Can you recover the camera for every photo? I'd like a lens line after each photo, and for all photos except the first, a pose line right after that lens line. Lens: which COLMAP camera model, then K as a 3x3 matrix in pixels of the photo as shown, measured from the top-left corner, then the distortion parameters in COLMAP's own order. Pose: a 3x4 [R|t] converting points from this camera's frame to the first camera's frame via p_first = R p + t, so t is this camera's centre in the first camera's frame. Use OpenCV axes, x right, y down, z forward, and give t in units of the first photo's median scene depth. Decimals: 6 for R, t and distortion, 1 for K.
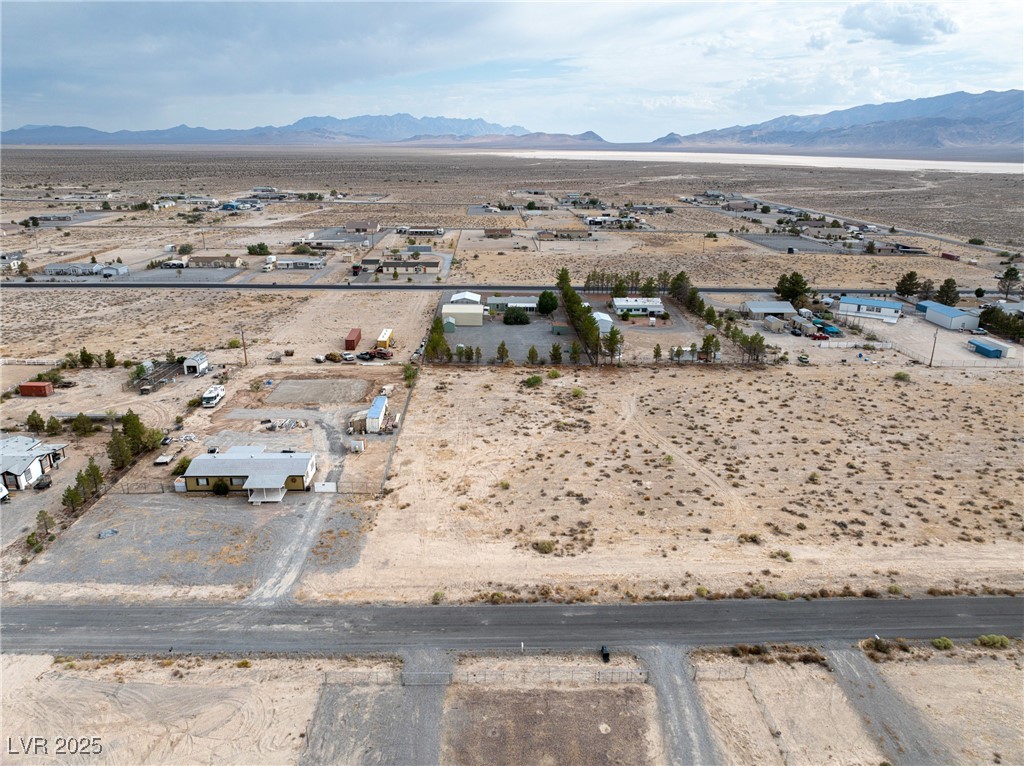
lens RADIAL K [[717.0, 0, 517.0], [0, 717.0, 379.3], [0, 0, 1]] dist [-0.032355, -0.006545]
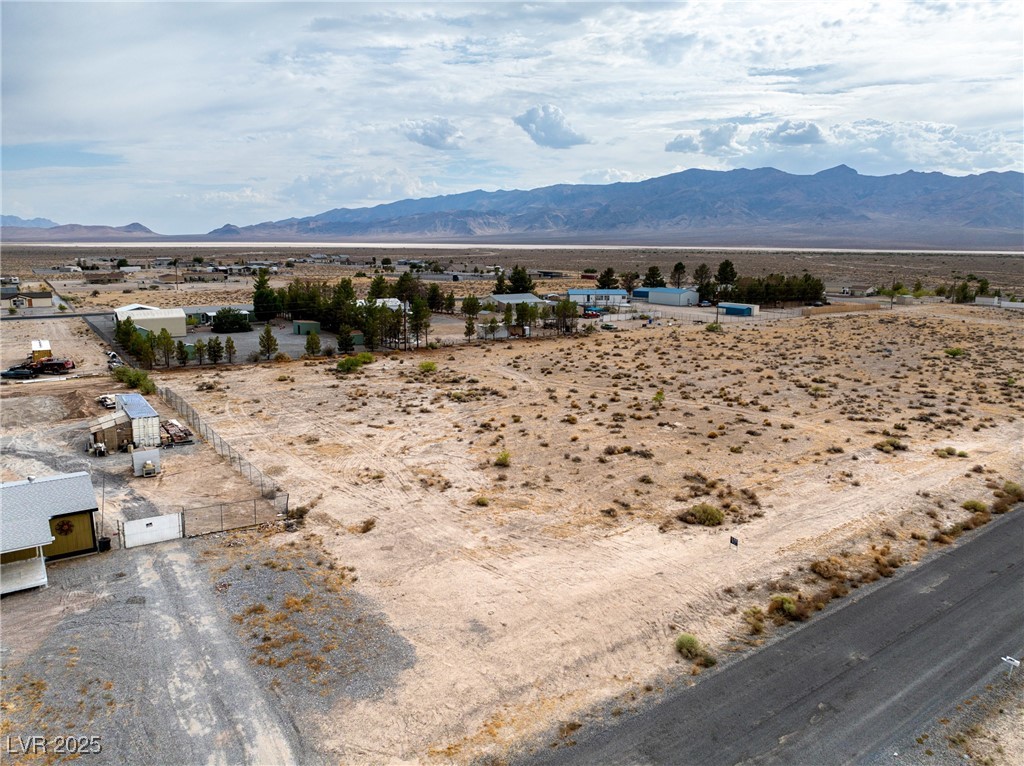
lens RADIAL K [[717.0, 0, 517.0], [0, 717.0, 379.3], [0, 0, 1]] dist [-0.032355, -0.006545]
pose [[0.835801, -0.108101, 0.538285, -0.217939], [0.171822, 0.982677, -0.069445, 0.093692], [-0.521453, 0.150532, 0.839897, 0.388657]]
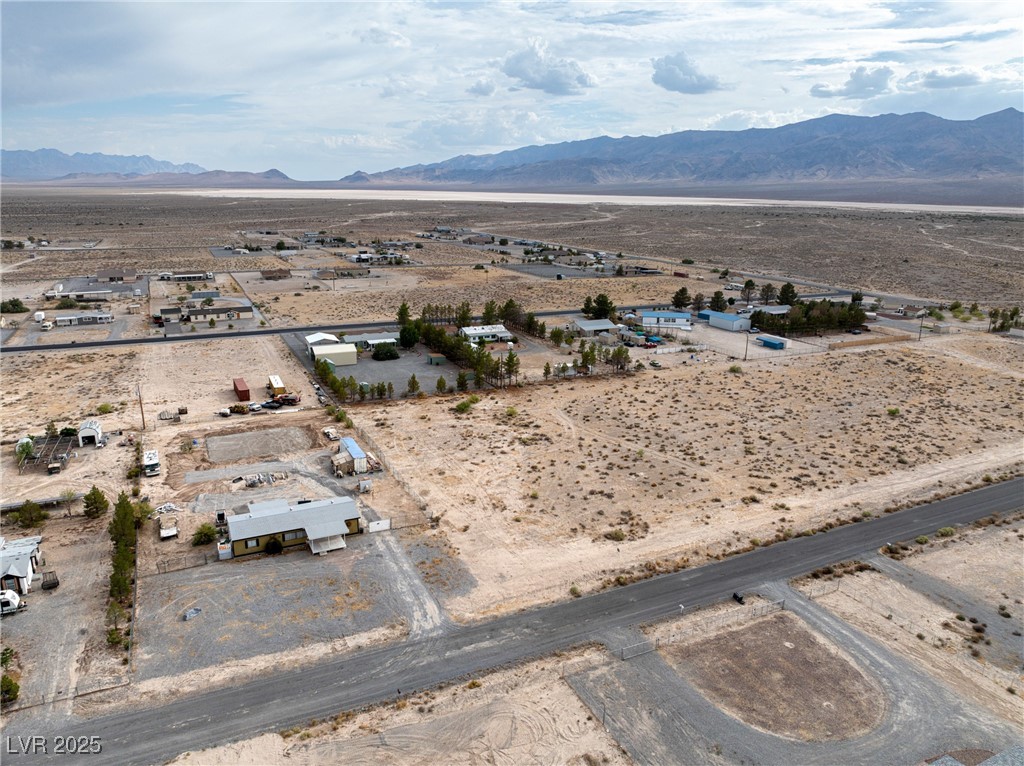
lens RADIAL K [[717.0, 0, 517.0], [0, 717.0, 379.3], [0, 0, 1]] dist [-0.032355, -0.006545]
pose [[0.915506, -0.102685, 0.388979, -0.330776], [0.121517, 0.992298, -0.024052, -0.003455], [-0.383514, 0.069288, 0.920932, -0.005854]]
